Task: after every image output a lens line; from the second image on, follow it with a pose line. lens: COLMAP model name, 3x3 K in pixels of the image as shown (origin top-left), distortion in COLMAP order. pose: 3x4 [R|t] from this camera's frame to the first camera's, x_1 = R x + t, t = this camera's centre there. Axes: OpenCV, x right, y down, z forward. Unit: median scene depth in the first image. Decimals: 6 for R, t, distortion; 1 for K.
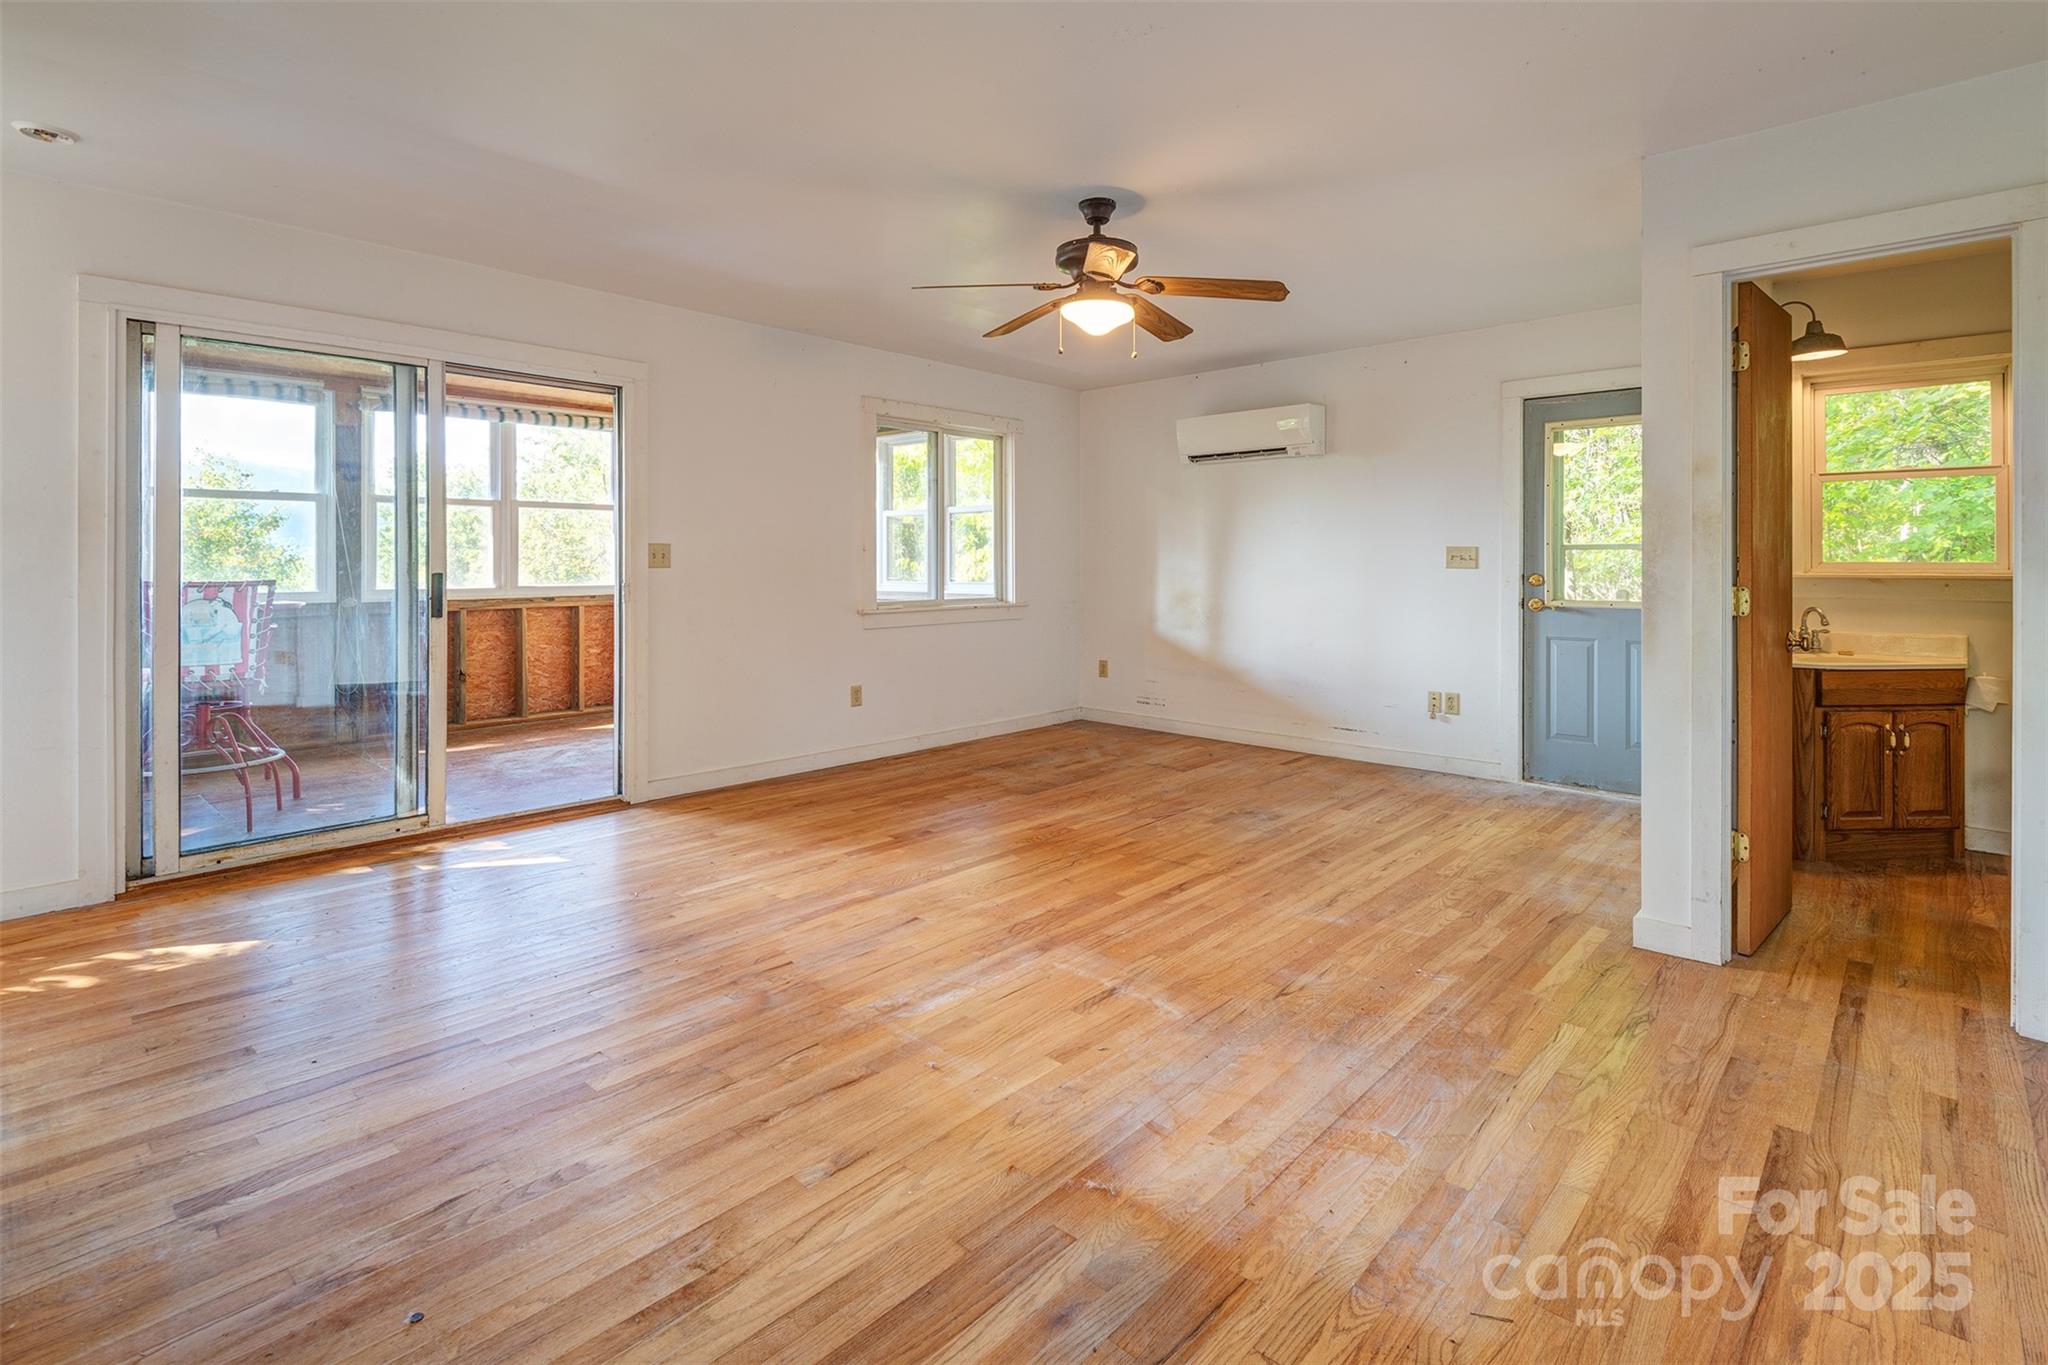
lens RADIAL K [[970.8, 0, 1036.8], [0, 970.8, 682.0], [0, 0, 1]] dist [0.017223, -0.008090]
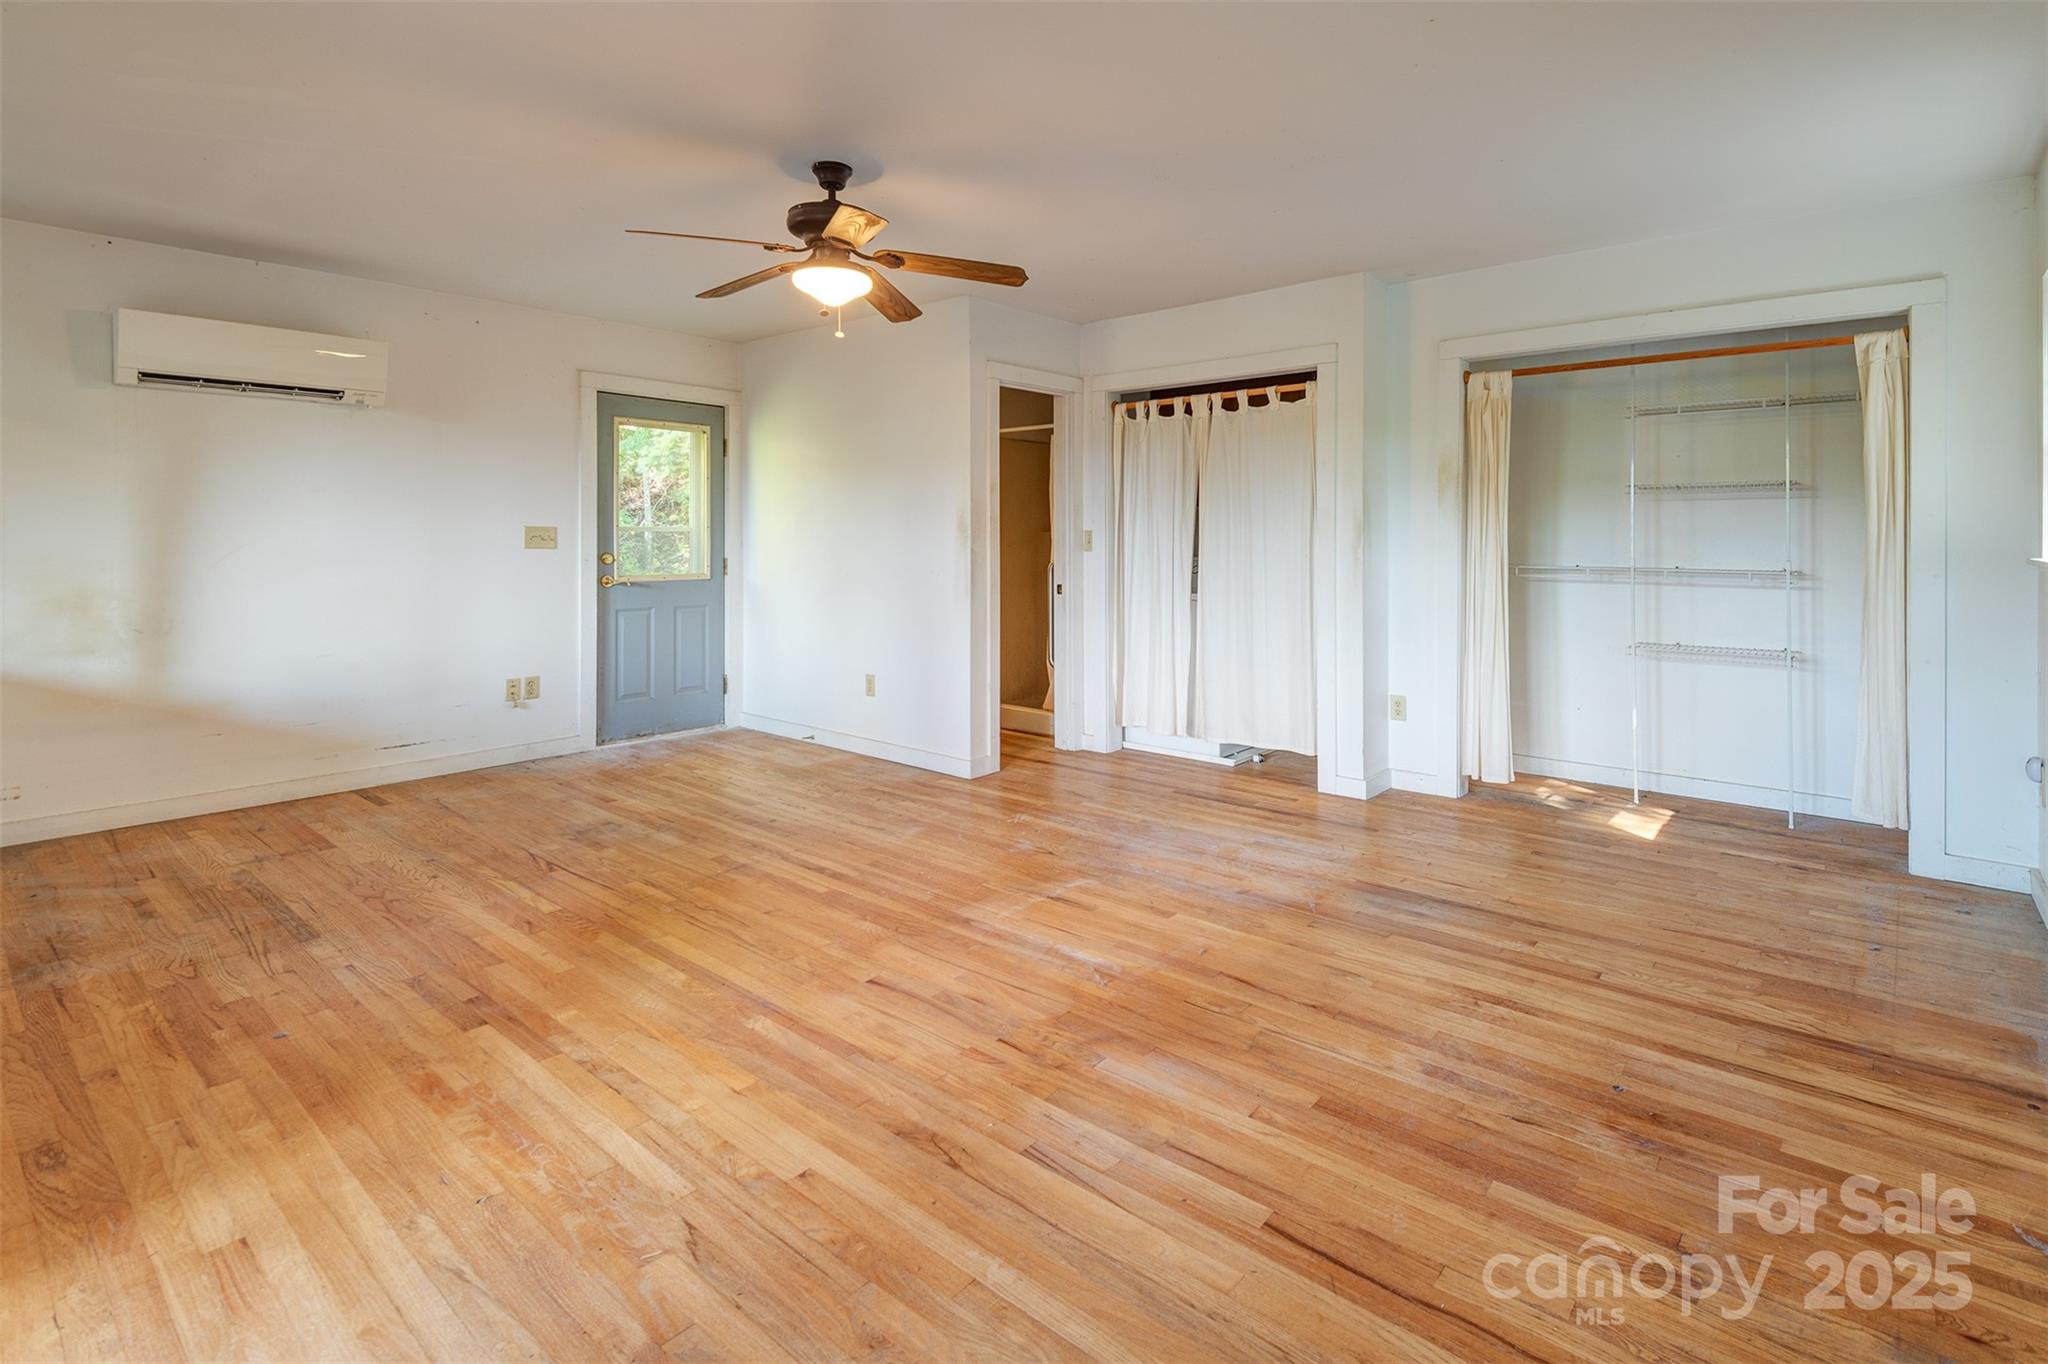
lens RADIAL K [[970.8, 0, 1033.3], [0, 970.8, 674.4], [0, 0, 1]] dist [0.017223, -0.008090]
pose [[-0.030938, -0.140295, 0.989626, -0.650878], [0.124478, 0.981851, 0.143084, -0.080103], [-0.991740, 0.127614, -0.012913, 0.604029]]
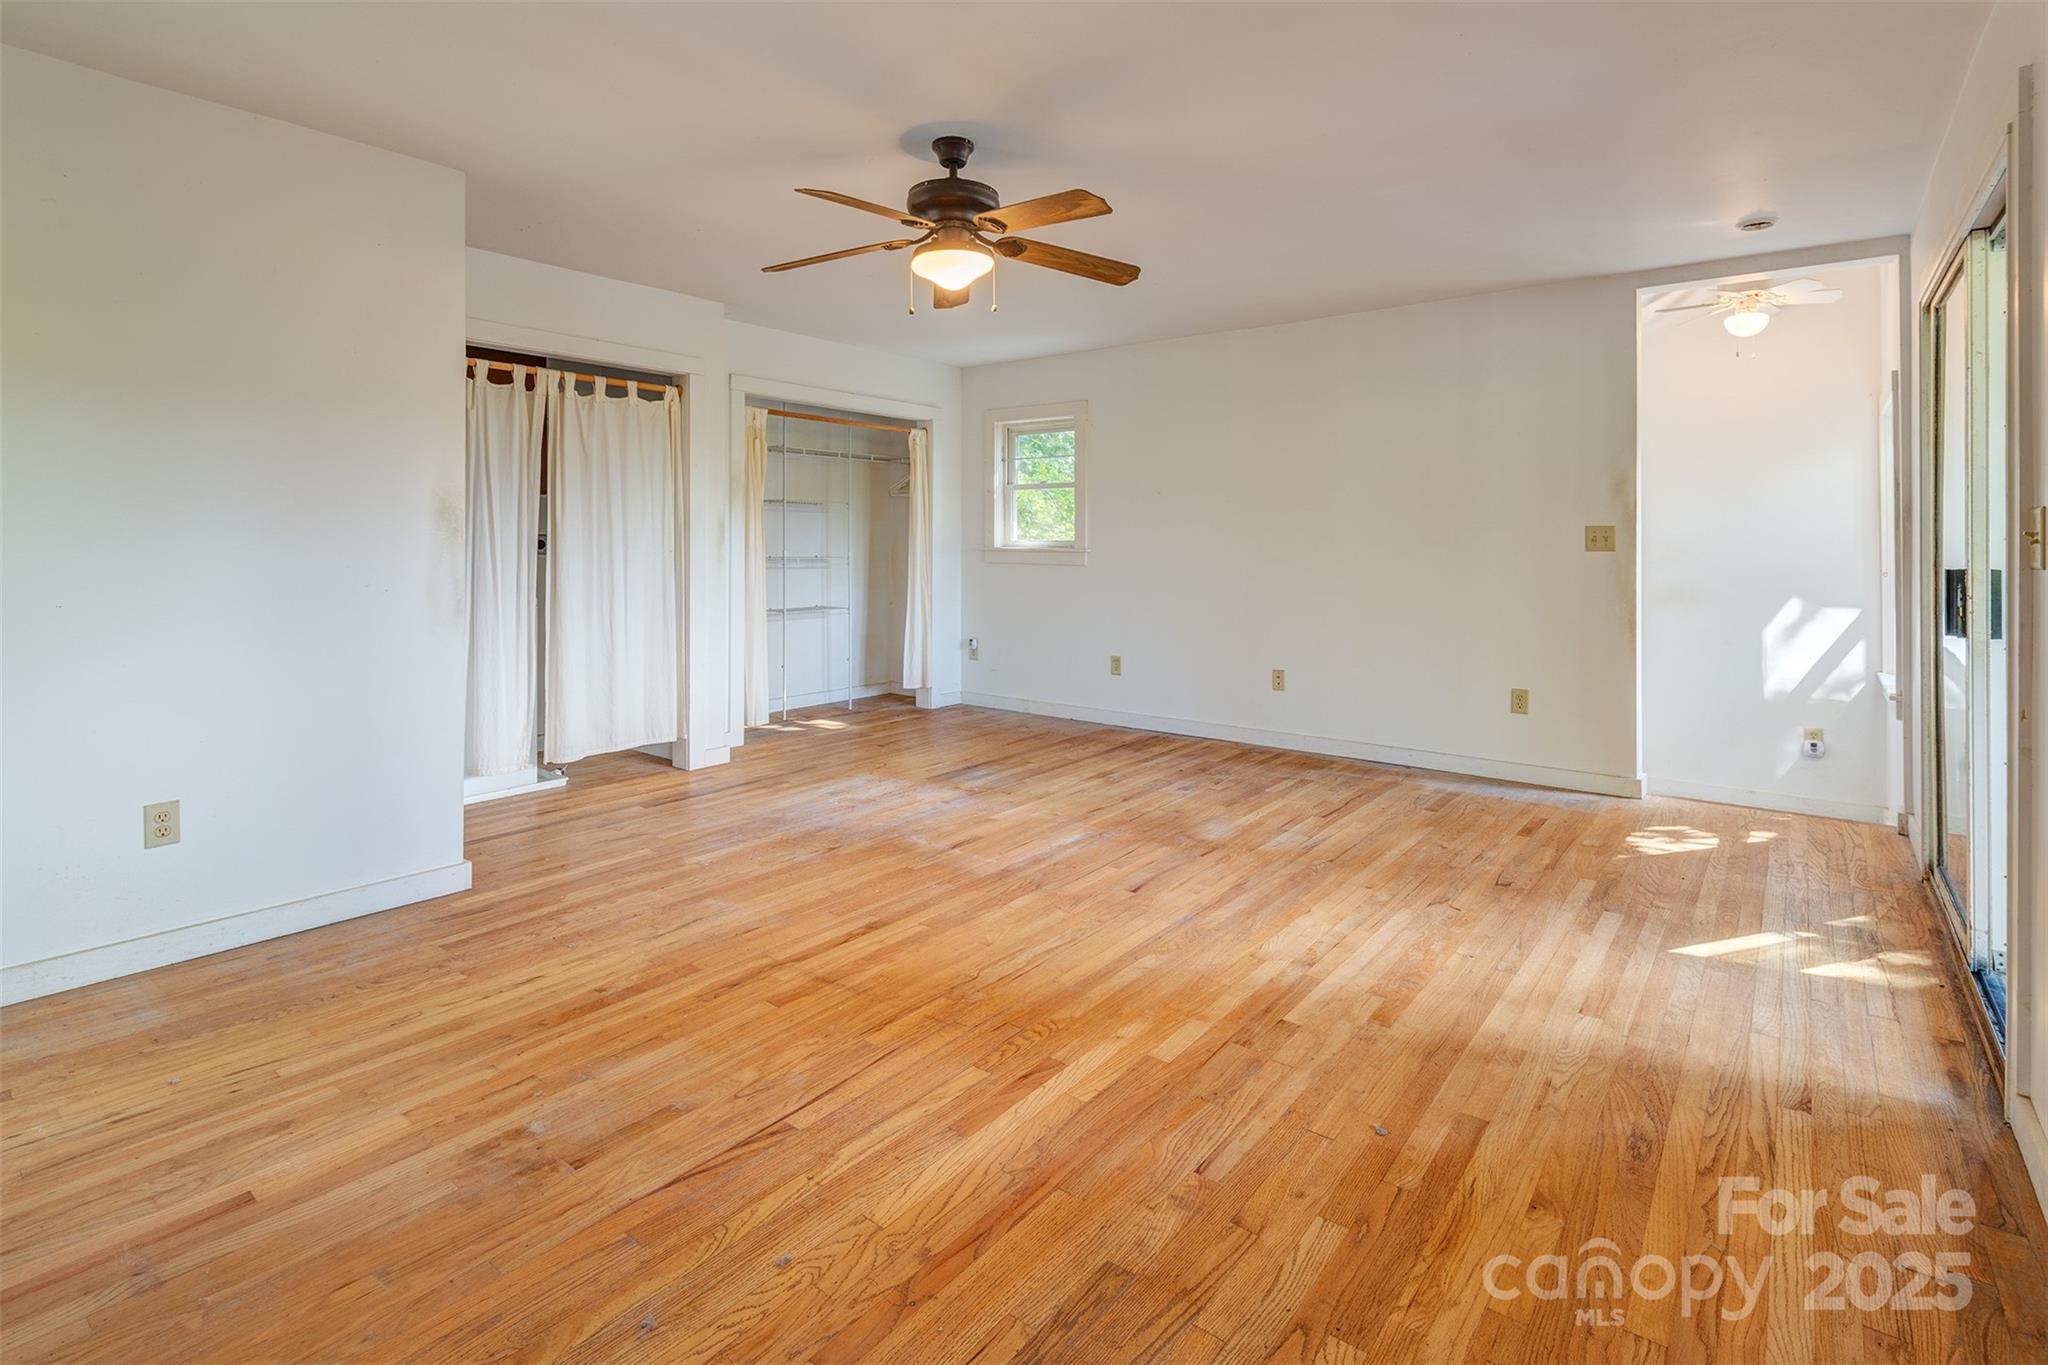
lens RADIAL K [[970.8, 0, 1029.4], [0, 970.8, 674.6], [0, 0, 1]] dist [0.017223, -0.008090]
pose [[-0.997097, 0.001048, -0.076133, 0.044706], [-0.018751, 0.965731, 0.258866, -0.172526], [0.073795, 0.259542, -0.962908, 1.379019]]
